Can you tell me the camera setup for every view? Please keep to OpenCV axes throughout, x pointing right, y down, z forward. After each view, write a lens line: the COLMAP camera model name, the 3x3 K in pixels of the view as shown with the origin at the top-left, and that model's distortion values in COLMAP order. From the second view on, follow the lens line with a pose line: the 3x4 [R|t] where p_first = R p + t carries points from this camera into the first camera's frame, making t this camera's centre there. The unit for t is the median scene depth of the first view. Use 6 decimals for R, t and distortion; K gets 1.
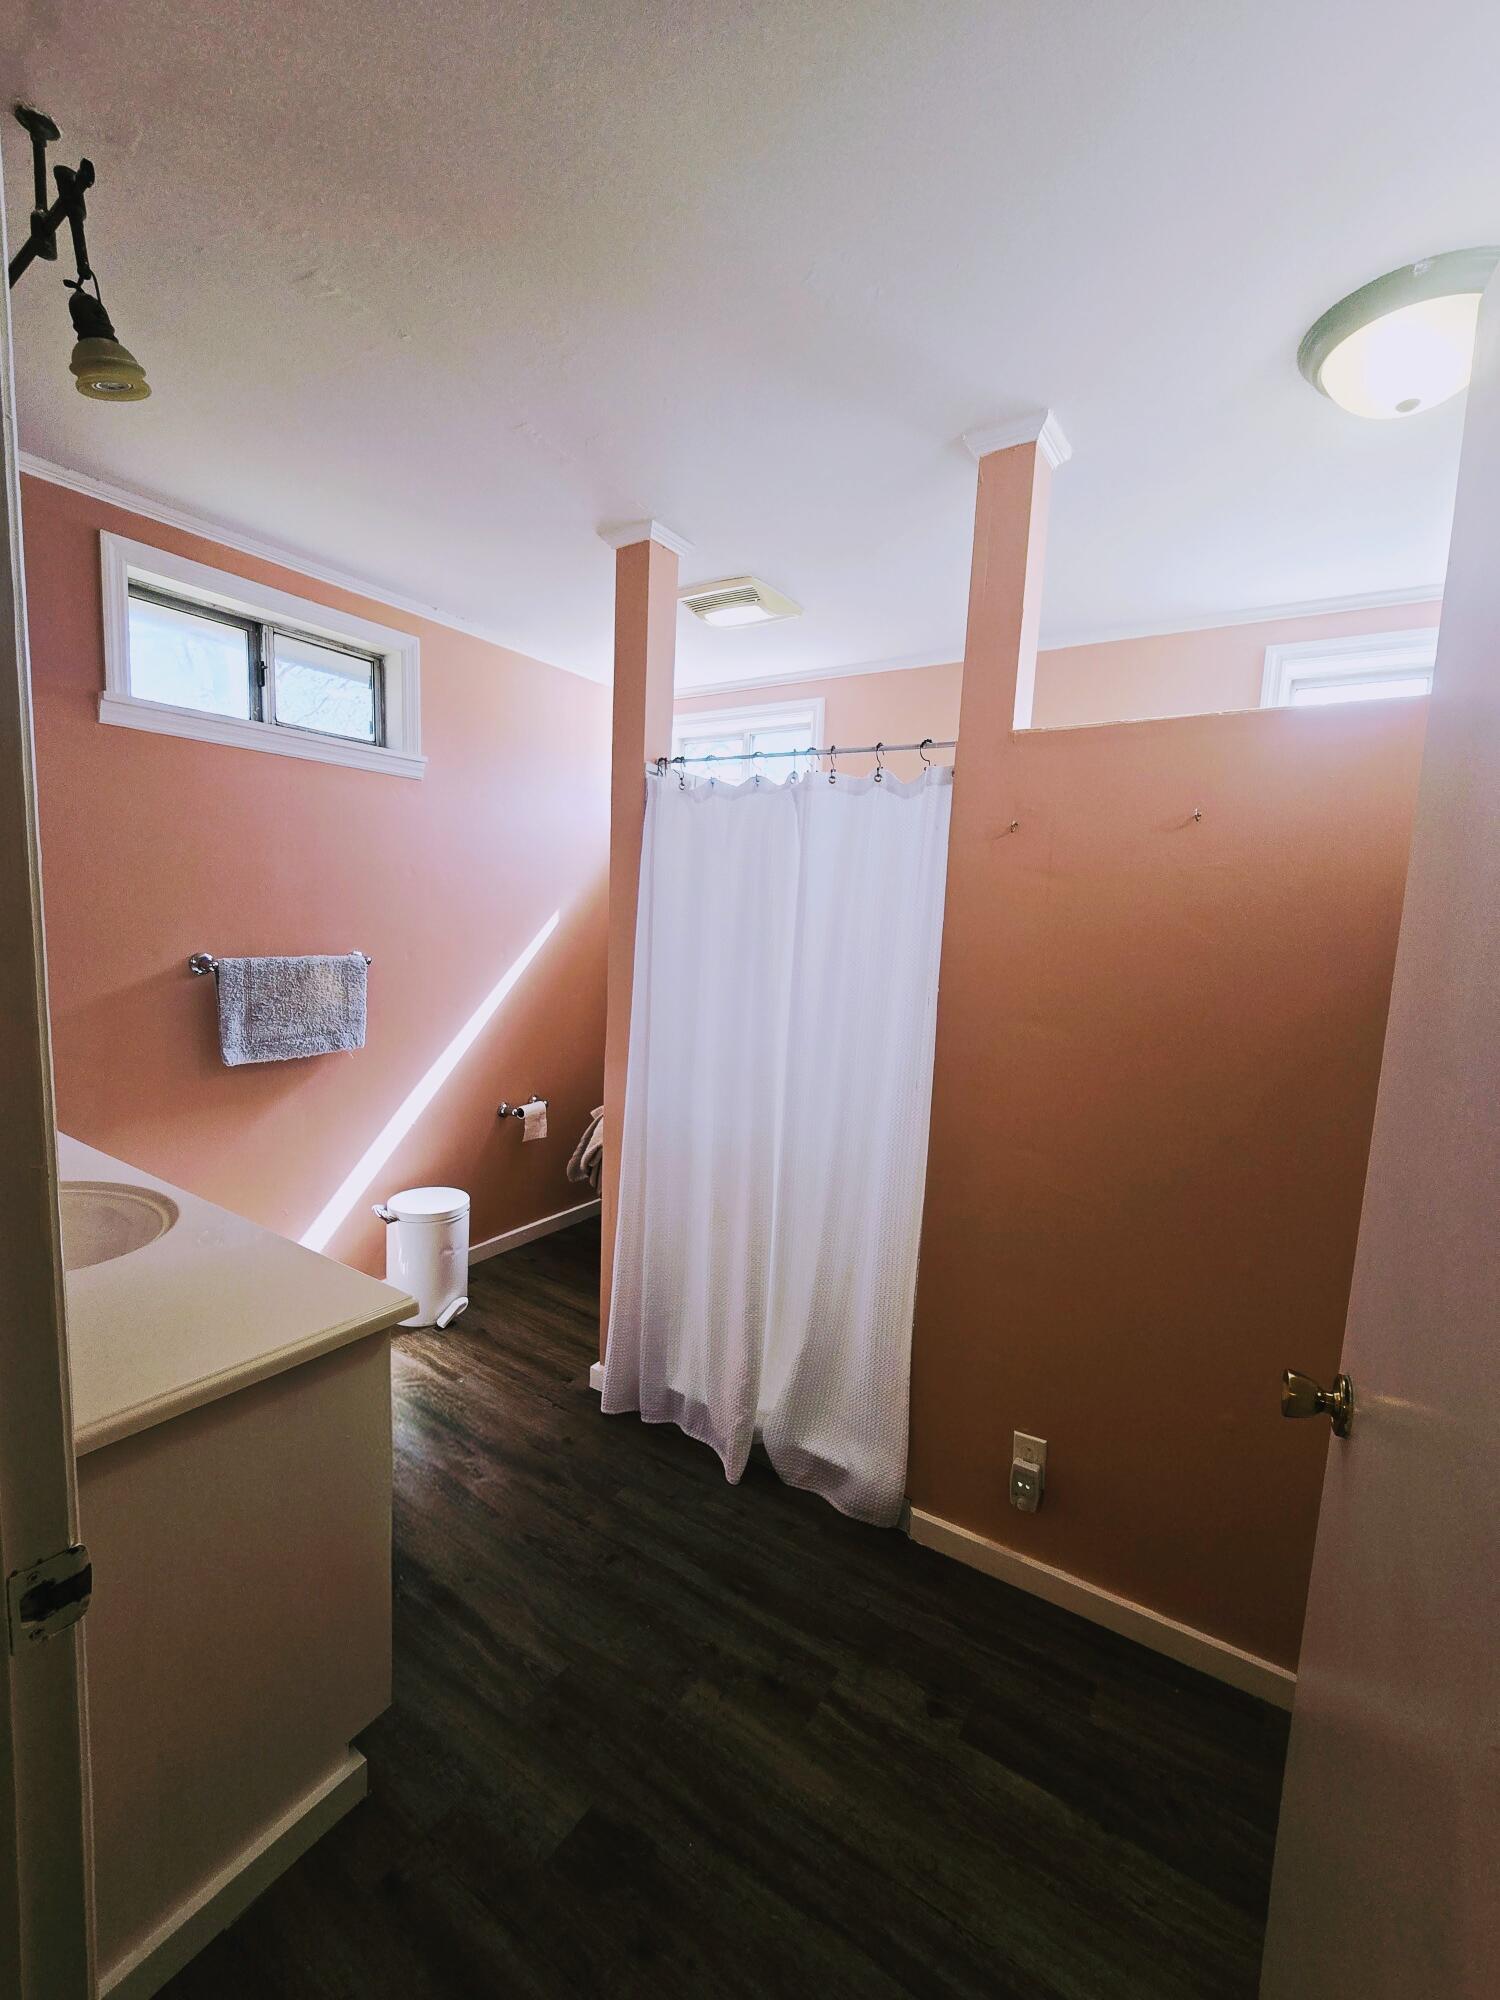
lens RADIAL K [[823.0, 0, 754.0], [0, 823.0, 1002.8], [0, 0, 1]] dist [-0.003513, -0.000124]
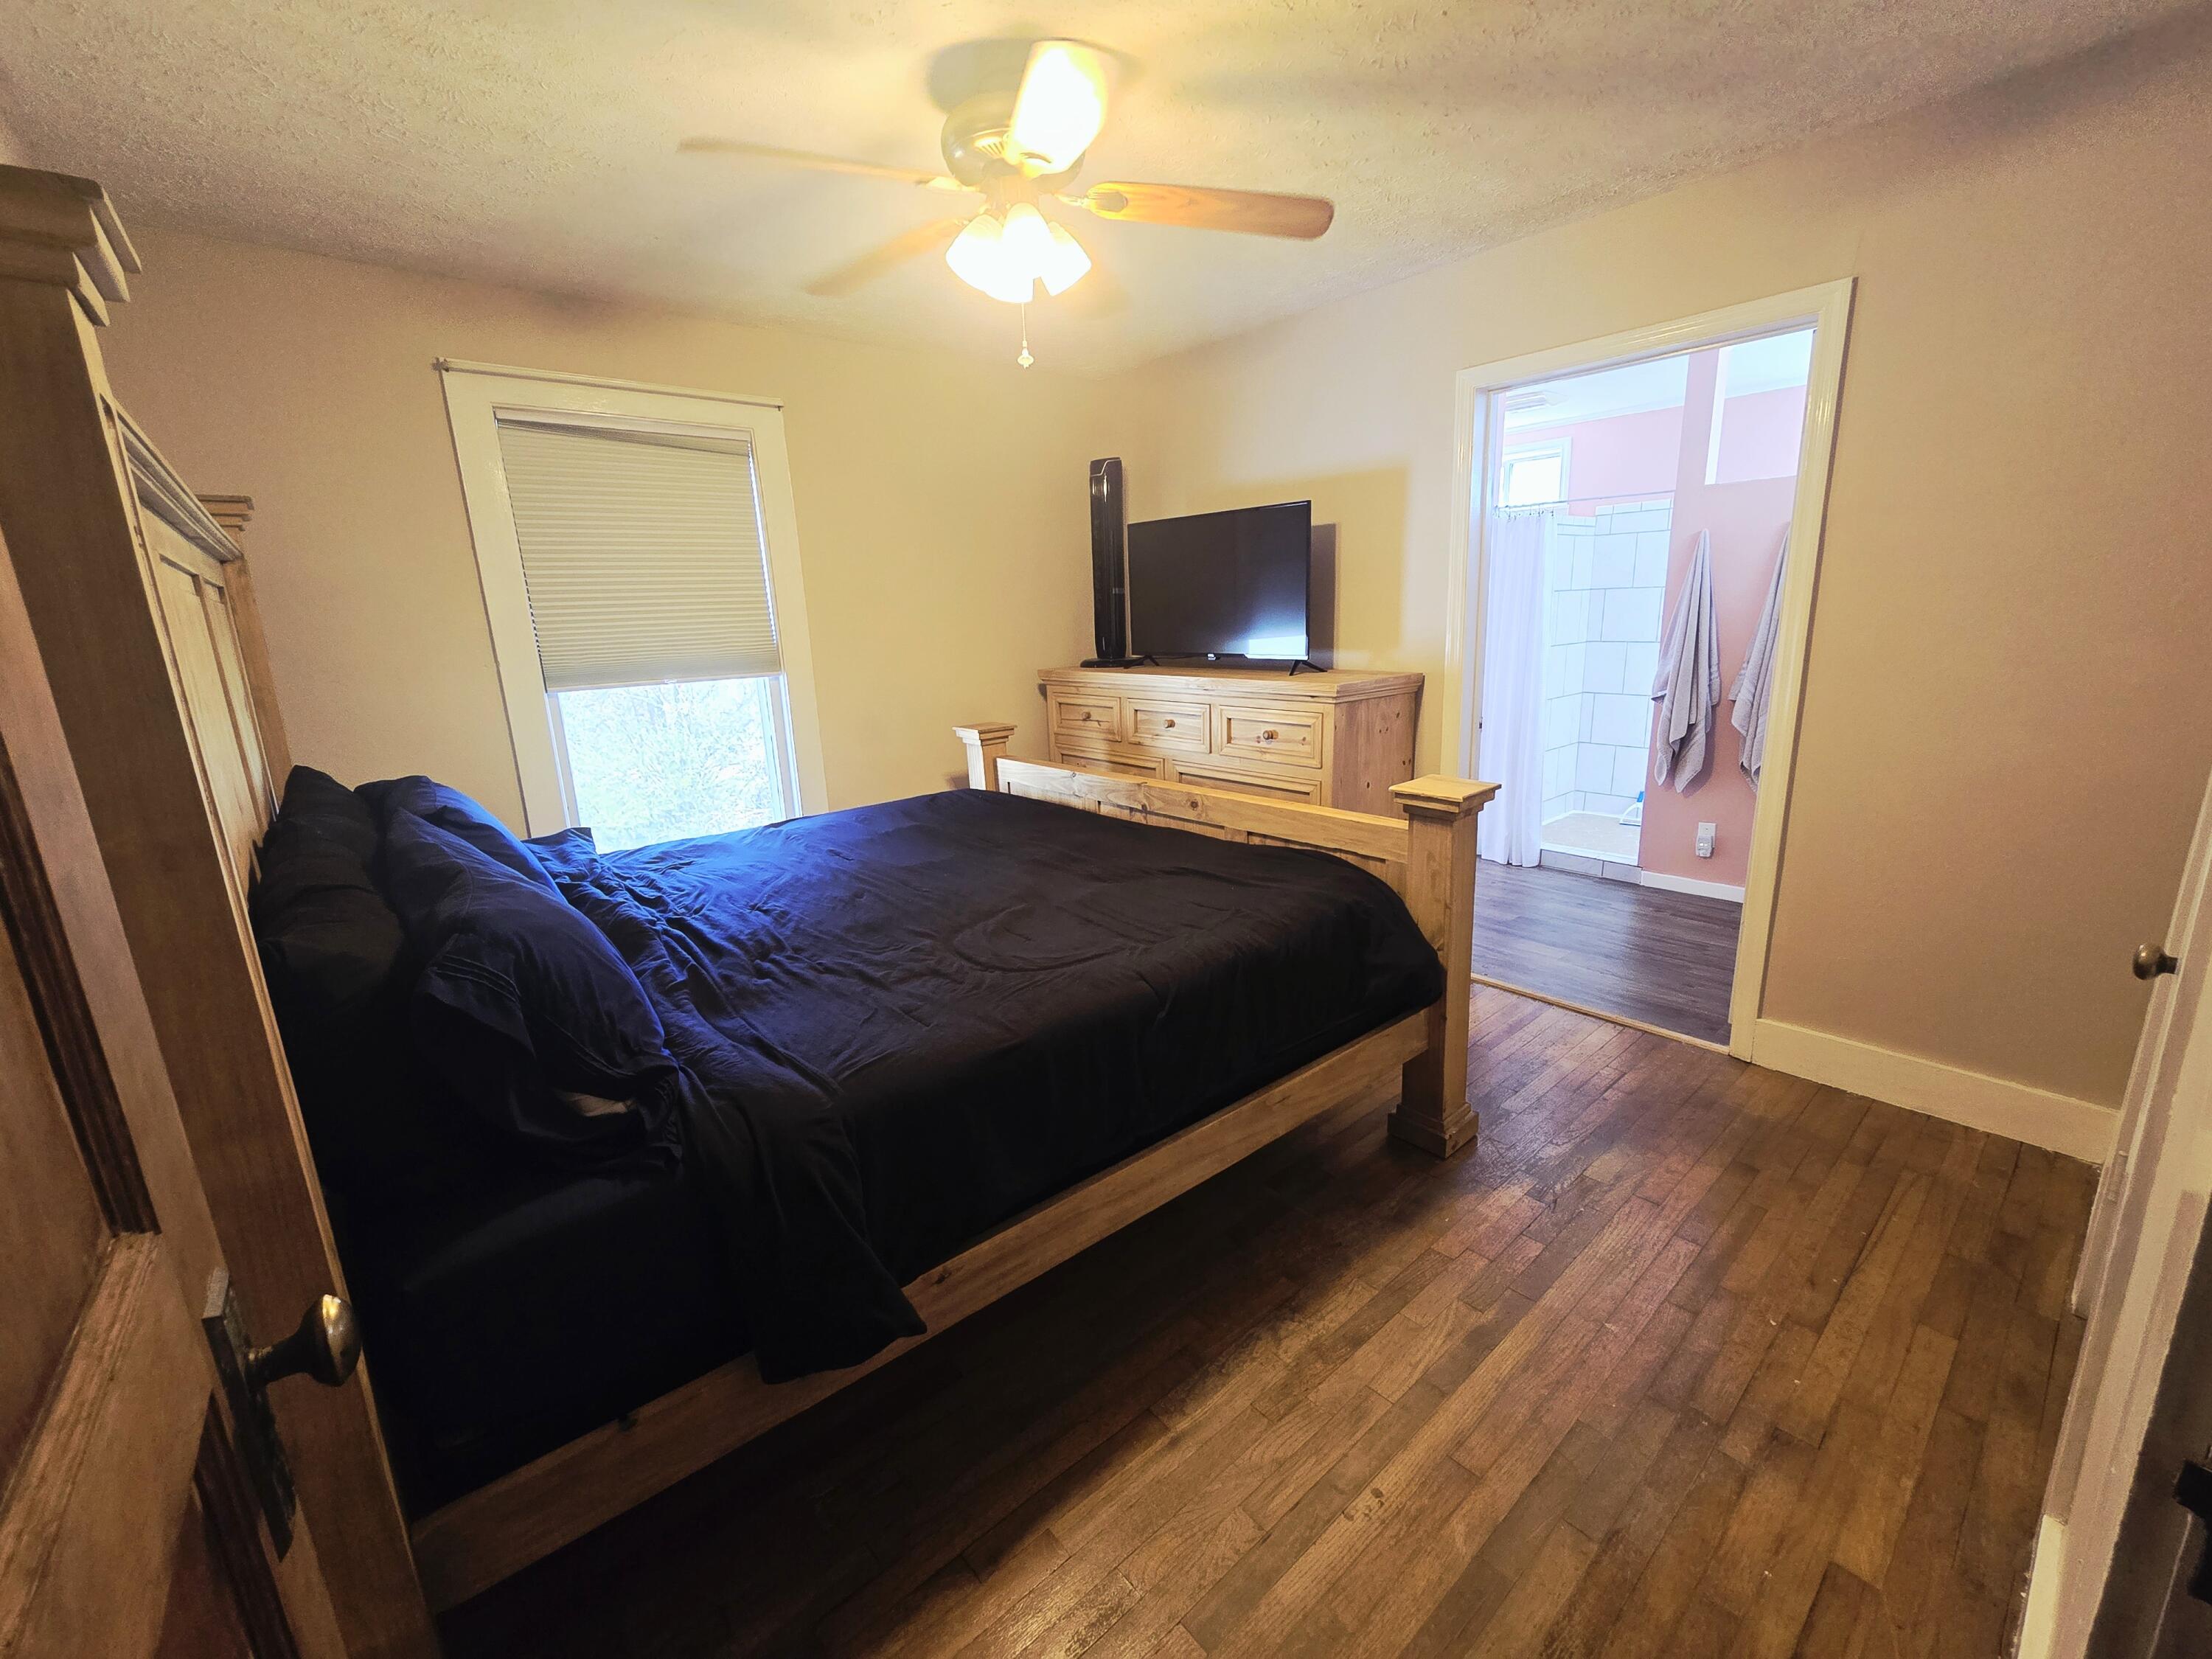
lens RADIAL K [[910.2, 0, 1103.0], [0, 910.2, 821.3], [0, 0, 1]] dist [-0.003513, -0.000124]
pose [[0.959021, -0.015252, -0.282925, -0.544642], [0.049136, 0.992373, 0.113055, 0.201004], [0.279042, -0.122324, 0.952456, -1.836432]]
